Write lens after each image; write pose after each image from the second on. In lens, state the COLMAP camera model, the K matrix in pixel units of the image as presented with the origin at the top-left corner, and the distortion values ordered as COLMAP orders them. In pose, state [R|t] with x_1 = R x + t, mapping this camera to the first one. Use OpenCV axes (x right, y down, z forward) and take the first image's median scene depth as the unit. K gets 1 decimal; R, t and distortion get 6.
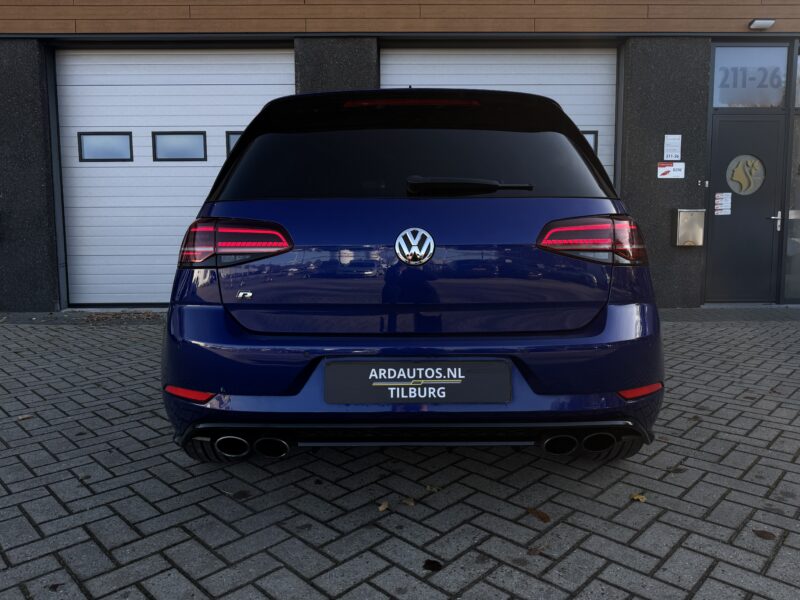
lens RADIAL K [[562.3, 0, 403.3], [0, 562.3, 301.0], [0, 0, 1]] dist [0.013799, -0.019096]
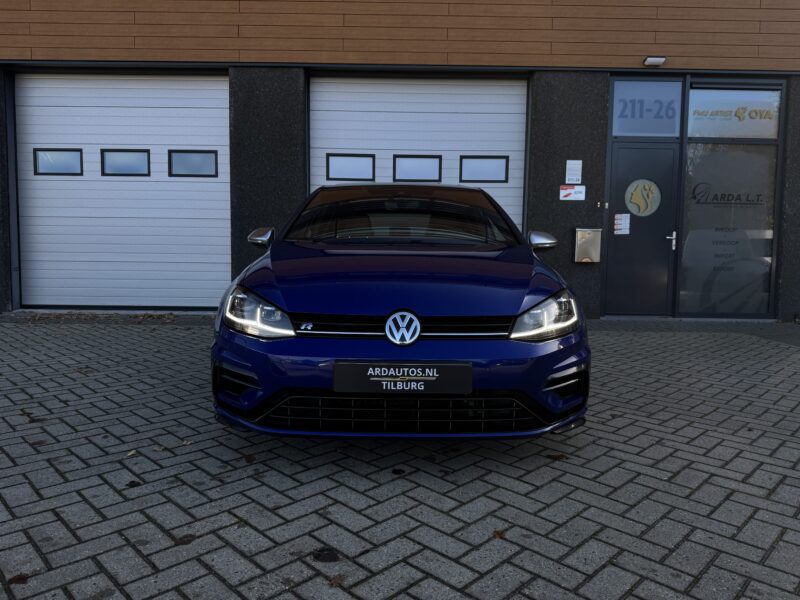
lens RADIAL K [[562.3, 0, 405.3], [0, 562.3, 303.6], [0, 0, 1]] dist [0.013799, -0.019096]
pose [[0.999803, 0.018834, -0.006343, 0.165671], [-0.018944, 0.999663, -0.017761, 0.008436], [0.006006, 0.017878, 0.999822, -0.089791]]
